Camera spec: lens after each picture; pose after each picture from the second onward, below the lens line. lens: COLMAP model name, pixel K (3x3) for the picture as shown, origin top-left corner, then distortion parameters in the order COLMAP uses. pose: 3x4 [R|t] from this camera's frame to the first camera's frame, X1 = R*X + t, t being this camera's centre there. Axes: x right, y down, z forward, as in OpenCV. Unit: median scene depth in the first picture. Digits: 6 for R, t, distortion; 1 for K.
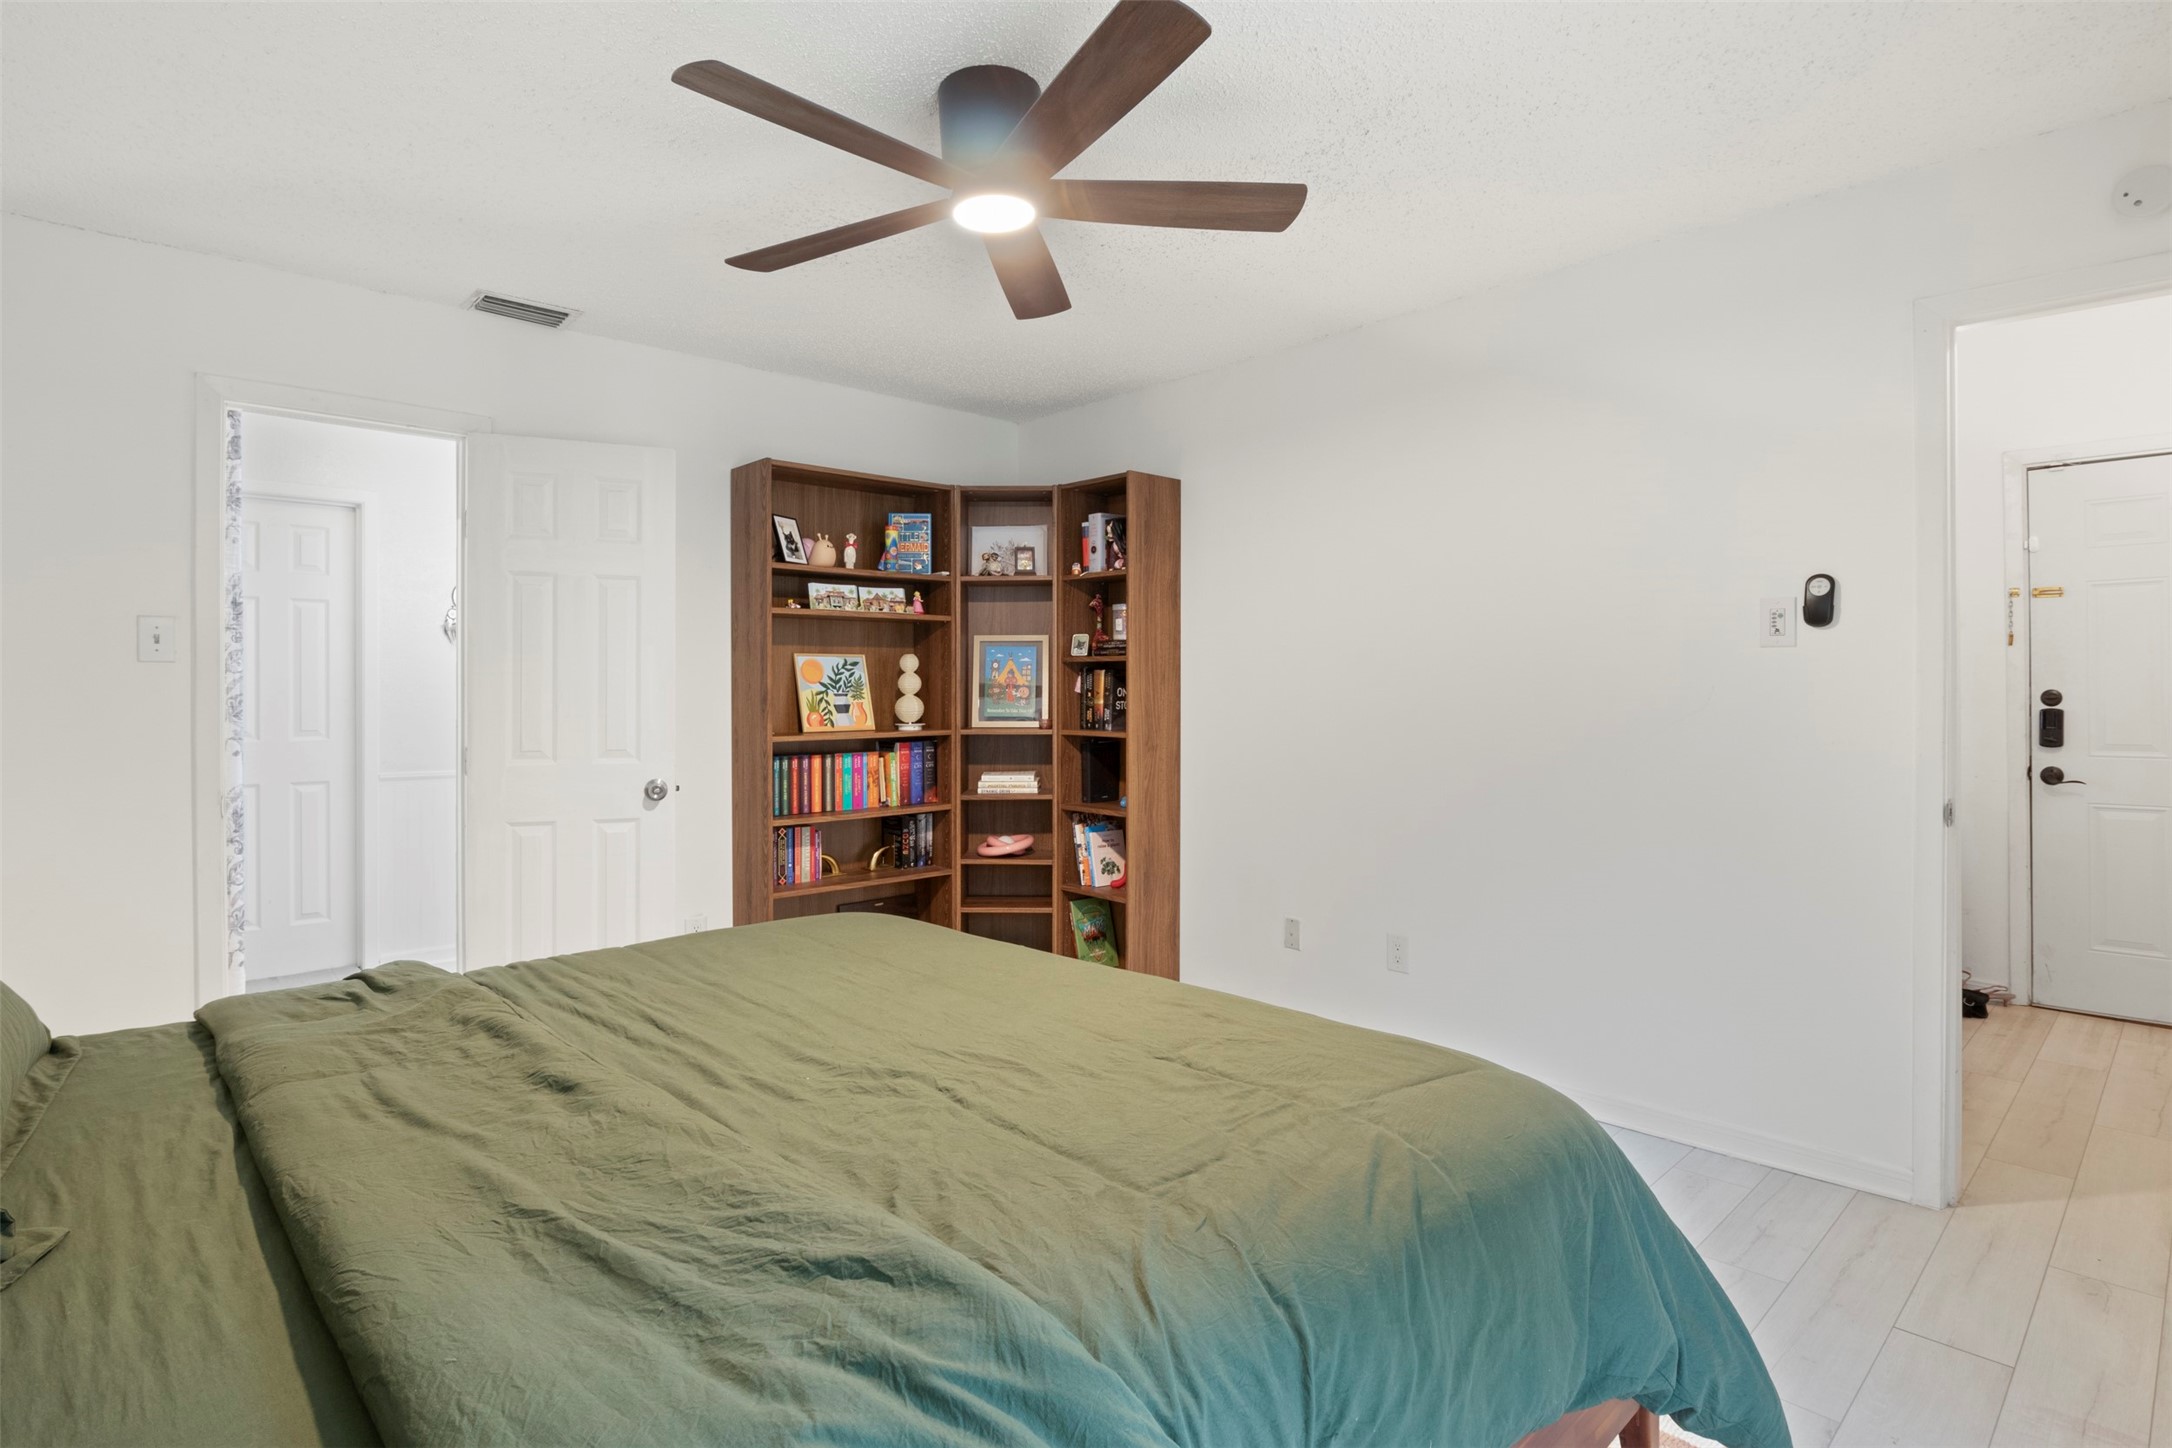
lens RADIAL K [[1088.6, 0, 1084.8], [0, 1088.6, 678.2], [0, 0, 1]] dist [-0.007735, 0.000083]
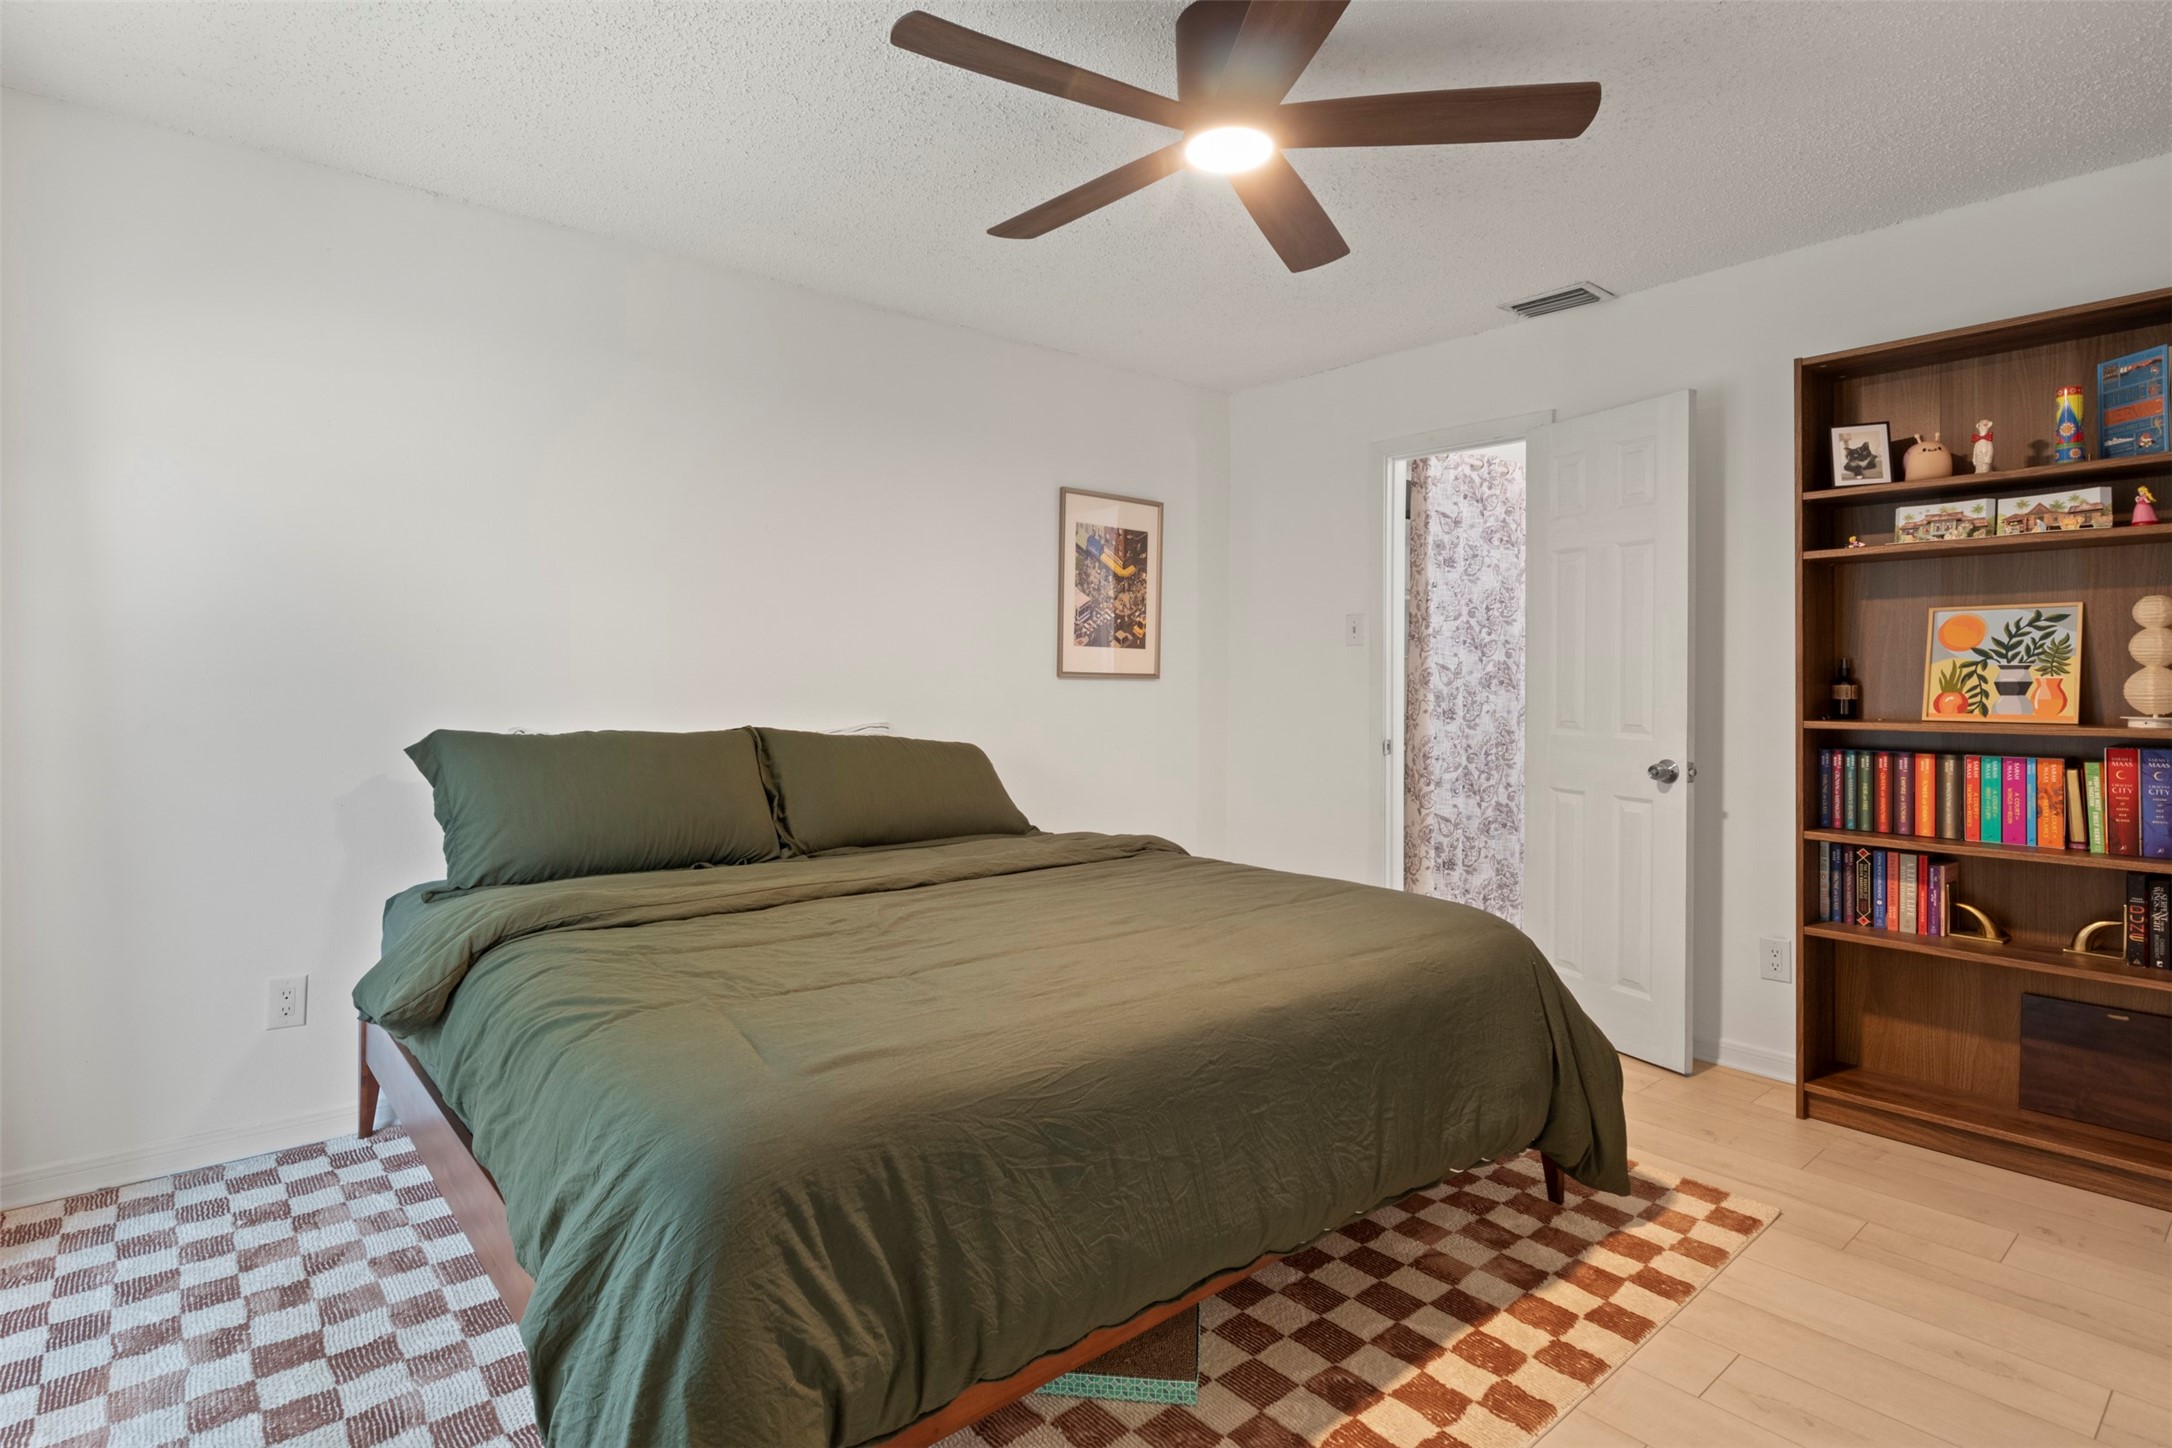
lens RADIAL K [[1088.6, 0, 1084.8], [0, 1088.6, 678.2], [0, 0, 1]] dist [-0.007735, 0.000083]
pose [[-0.056626, 0.006164, -0.998376, 0.462358], [0.012684, 0.999905, 0.005454, 0.011661], [0.998315, -0.012355, -0.056699, 0.495660]]
